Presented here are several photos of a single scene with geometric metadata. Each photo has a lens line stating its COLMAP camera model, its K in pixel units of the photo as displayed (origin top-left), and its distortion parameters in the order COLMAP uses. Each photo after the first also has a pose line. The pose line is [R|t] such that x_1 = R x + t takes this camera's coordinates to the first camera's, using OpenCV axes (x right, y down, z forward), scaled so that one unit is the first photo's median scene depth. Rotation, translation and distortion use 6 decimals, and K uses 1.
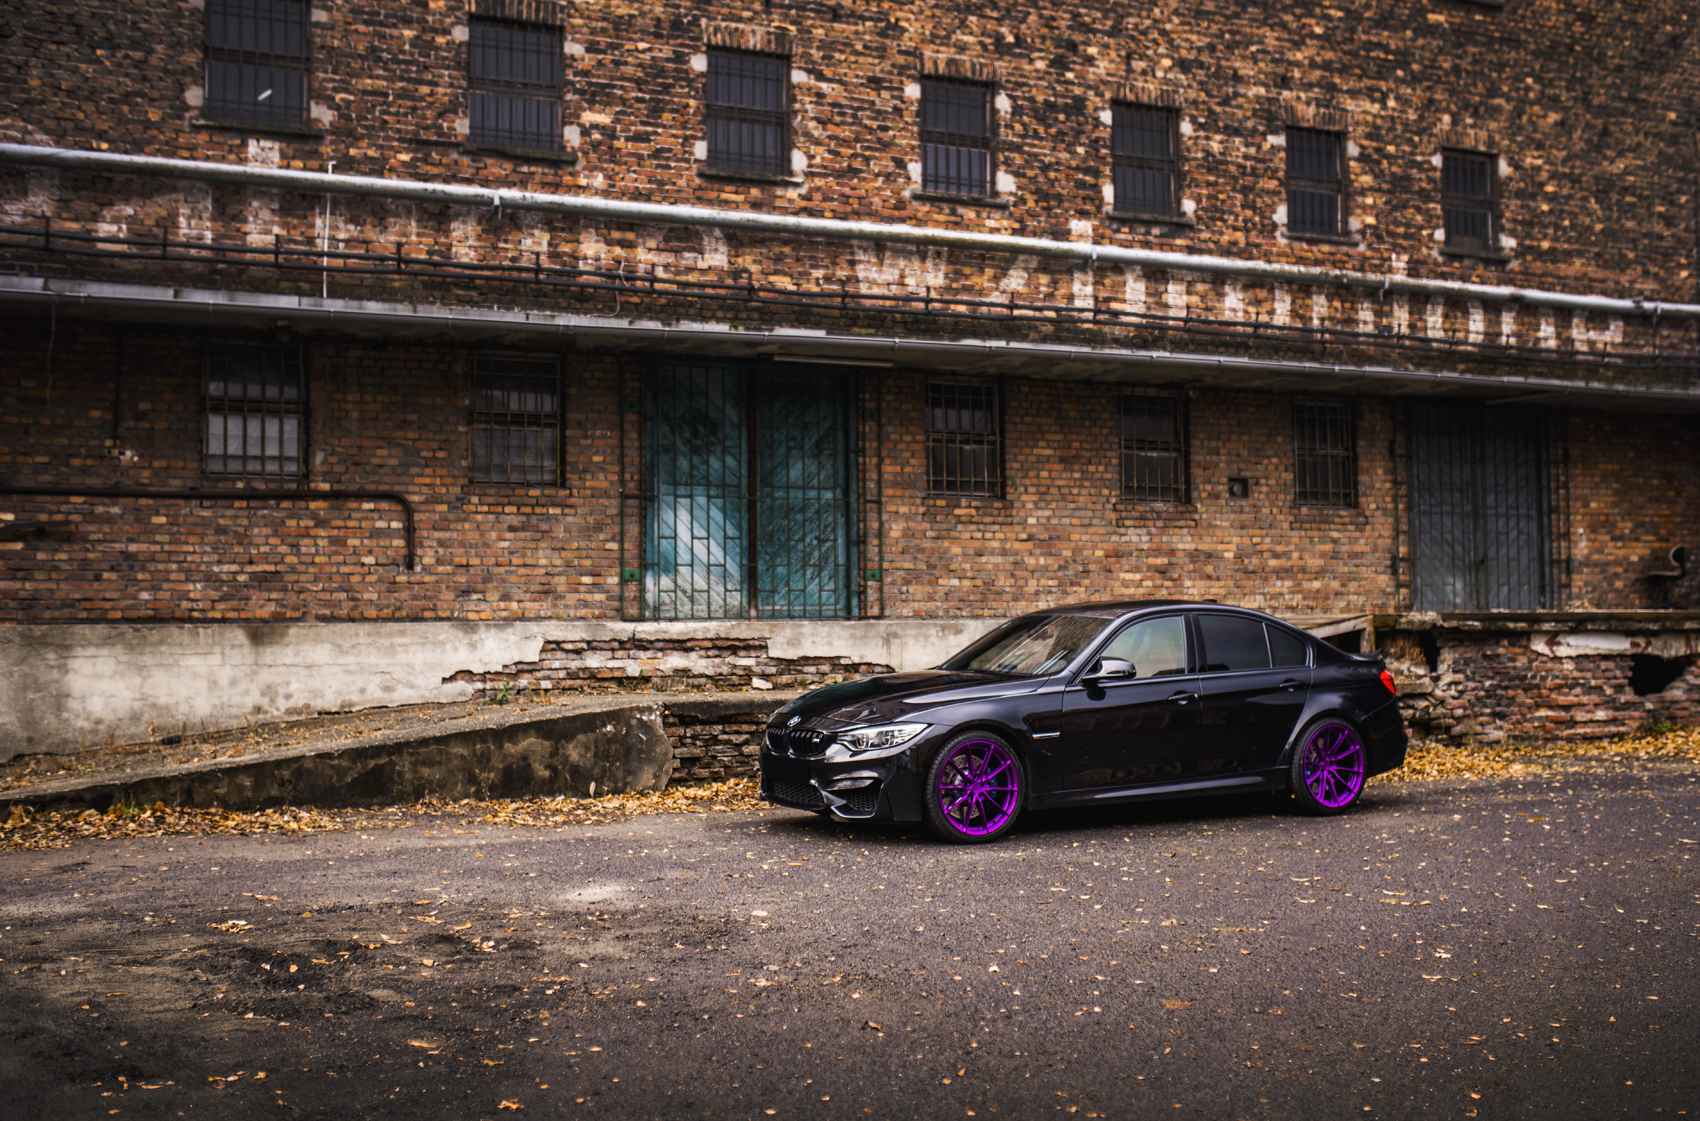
lens RADIAL K [[1739.0, 0, 871.6], [0, 1739.0, 572.9], [0, 0, 1]] dist [-0.076514, 0.131200]
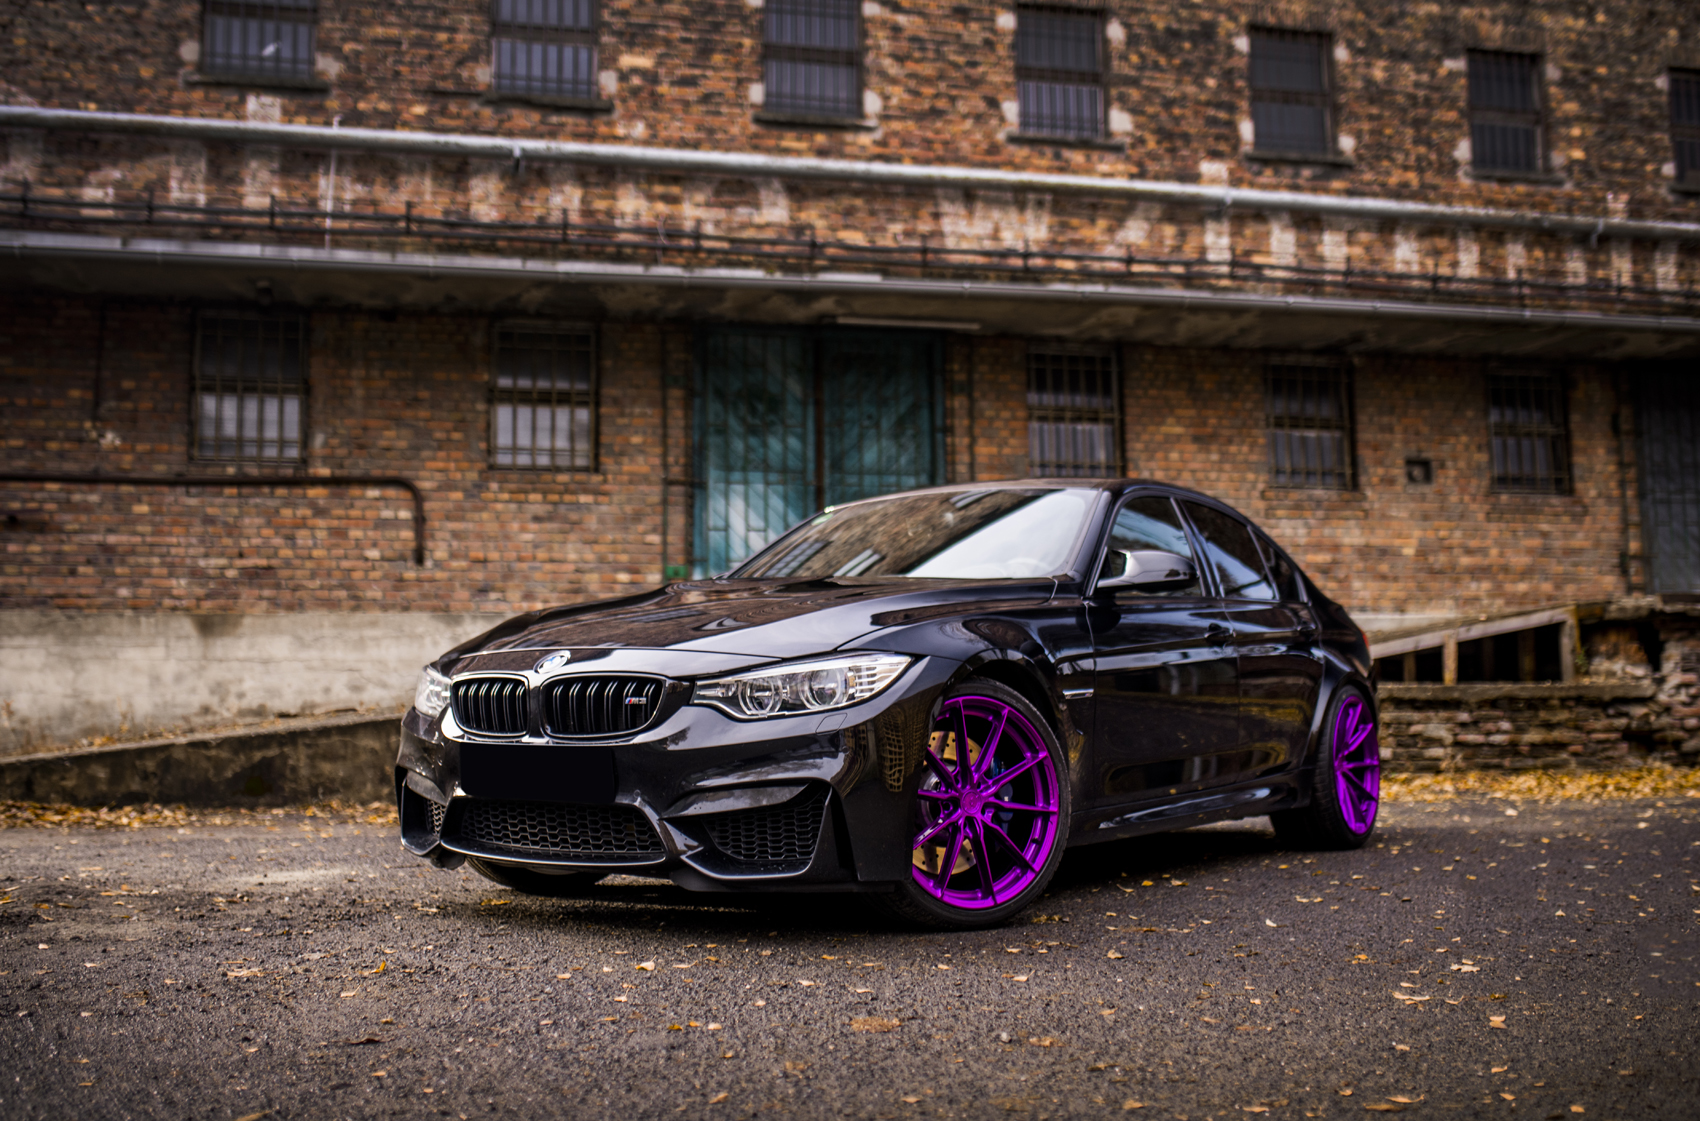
lens RADIAL K [[1714.1, 0, 850.0], [0, 1714.1, 560.5], [0, 0, 1]] dist [-0.071844, 0.112244]
pose [[0.984676, -0.020469, -0.173190, 0.095831], [0.009524, 0.997918, -0.063792, 0.050772], [0.174135, 0.061165, 0.982820, 0.169392]]
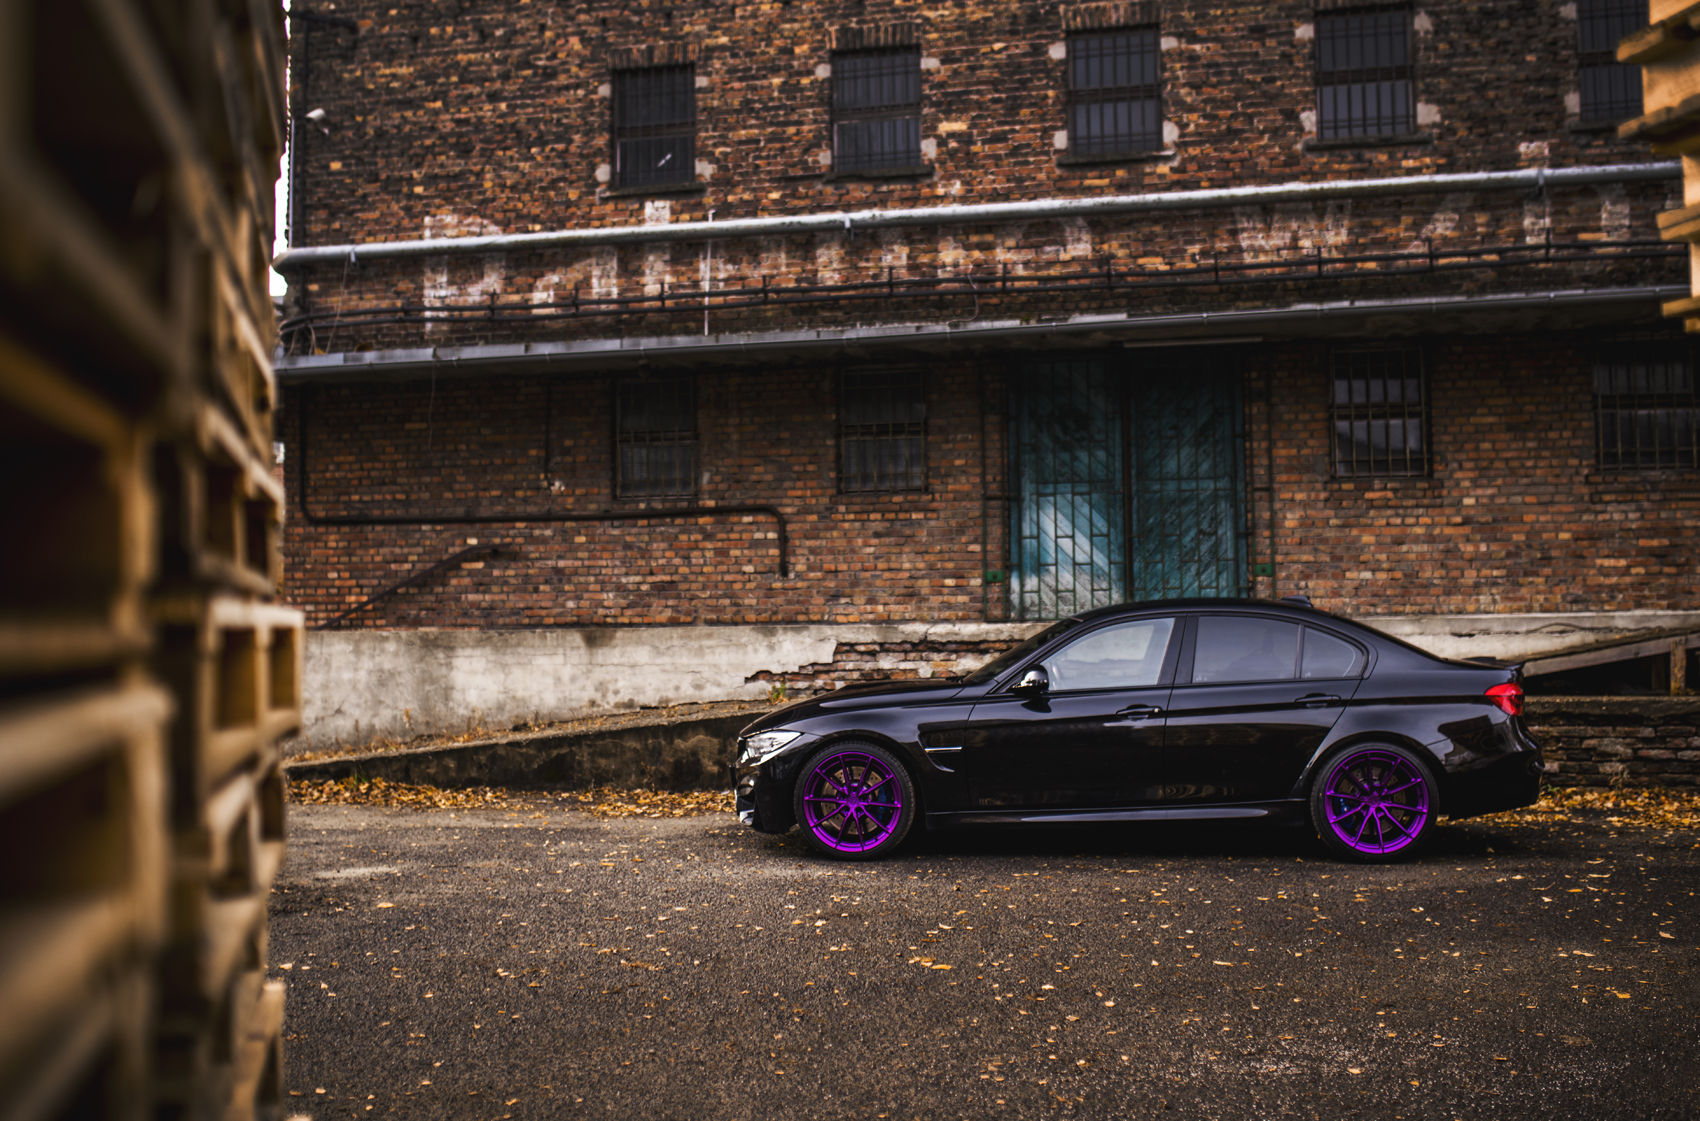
lens RADIAL K [[1714.1, 0, 850.0], [0, 1714.1, 560.5], [0, 0, 1]] dist [-0.071844, 0.112244]
pose [[0.805240, -0.027680, -0.592303, 0.375919], [0.024687, 0.999609, -0.013153, 0.003055], [0.592435, -0.004031, 0.805608, 0.155043]]
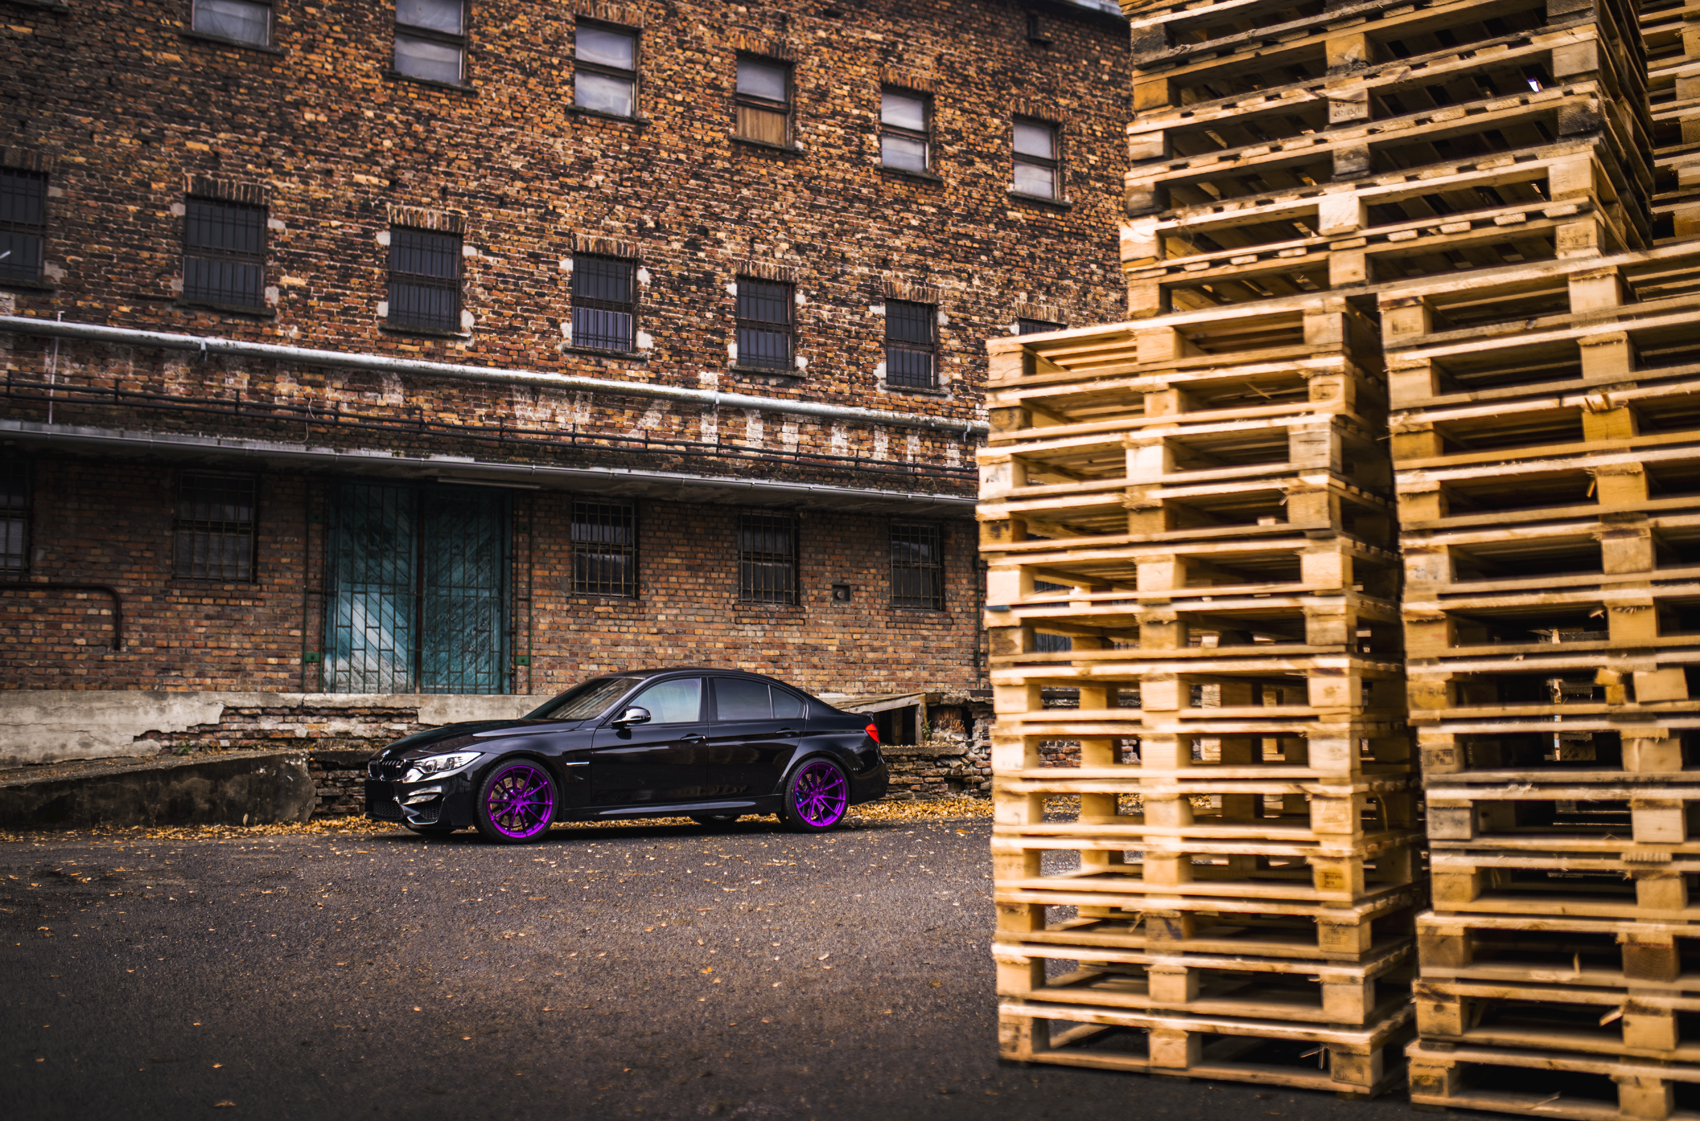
lens RADIAL K [[1678.3, 0, 866.3], [0, 1678.3, 555.3], [0, 0, 1]] dist [-0.070759, 0.112712]
pose [[0.993062, 0.012482, 0.116927, 0.106002], [-0.002763, 0.996552, -0.082921, 0.025289], [-0.117559, 0.082023, 0.989673, -0.190849]]
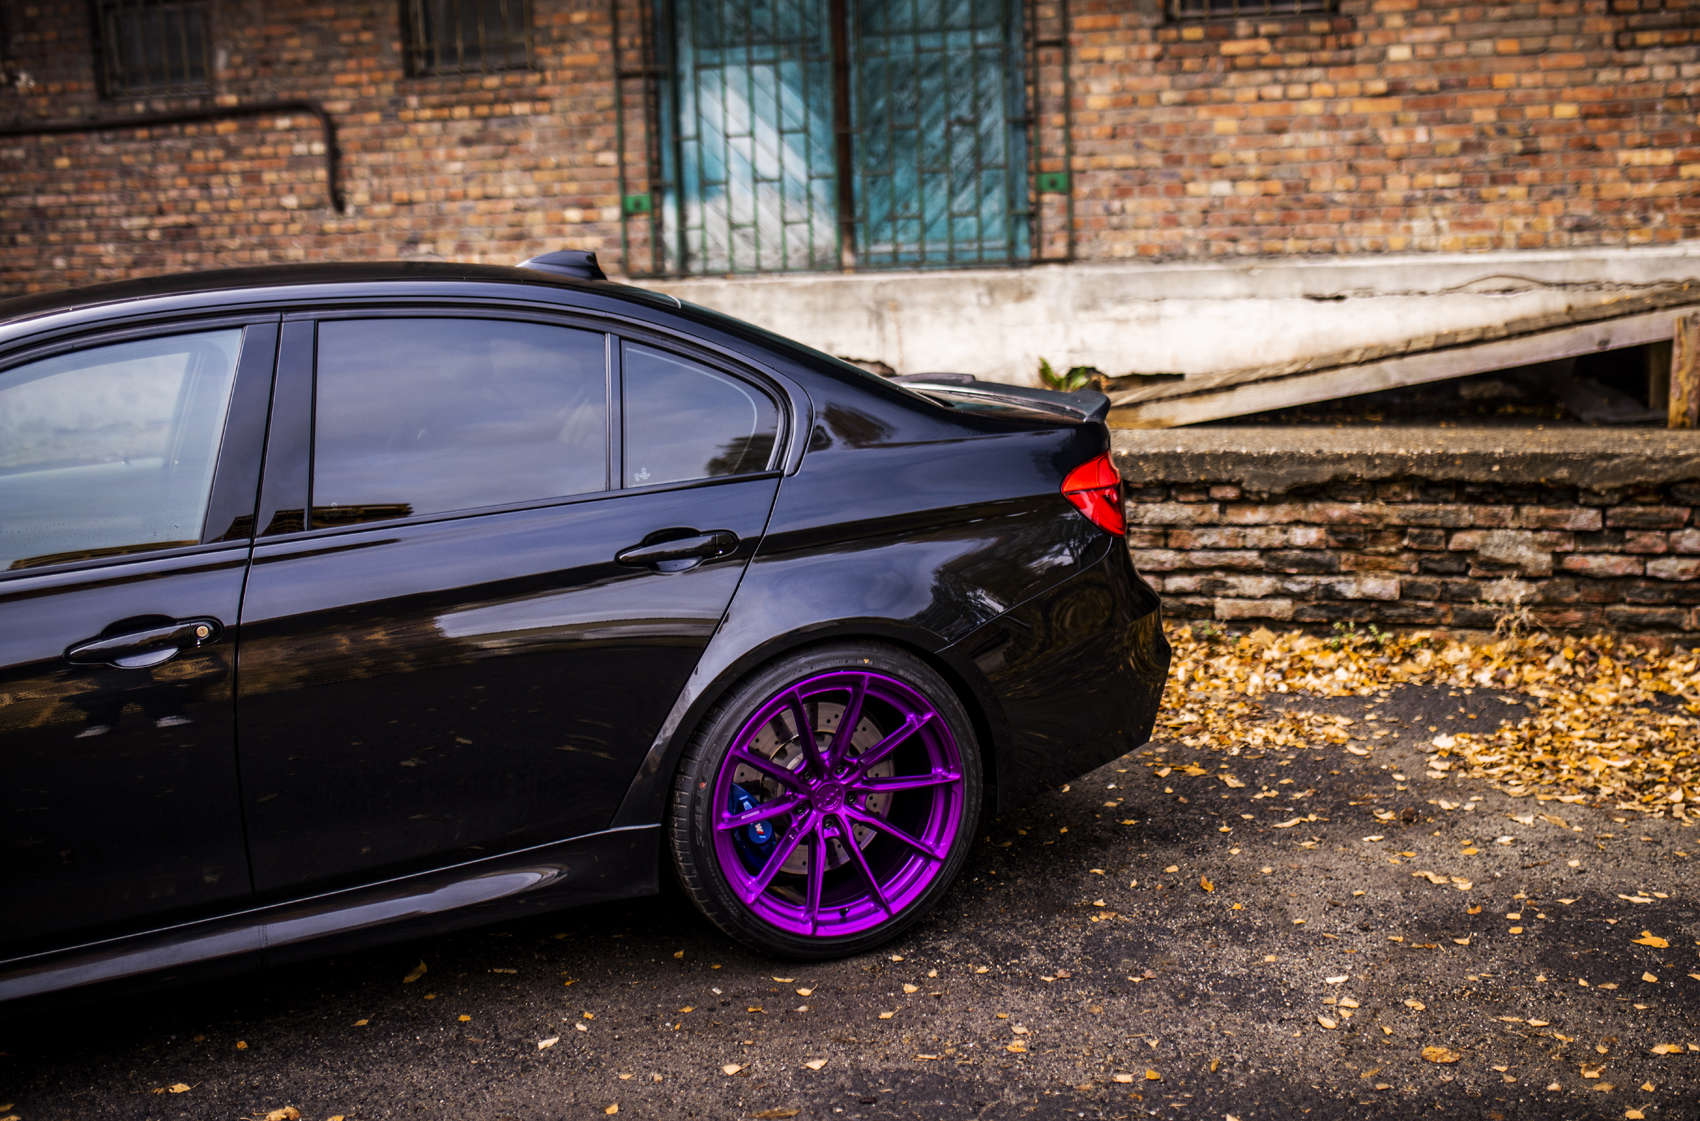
lens RADIAL K [[1745.7, 0, 912.1], [0, 1745.7, 510.8], [0, 0, 1]] dist [-0.070229, 0.111870]
pose [[0.759048, 0.075645, -0.646625, 0.342401], [0.047610, 0.984118, 0.171014, 0.007503], [0.649291, -0.160594, 0.743391, 0.580018]]
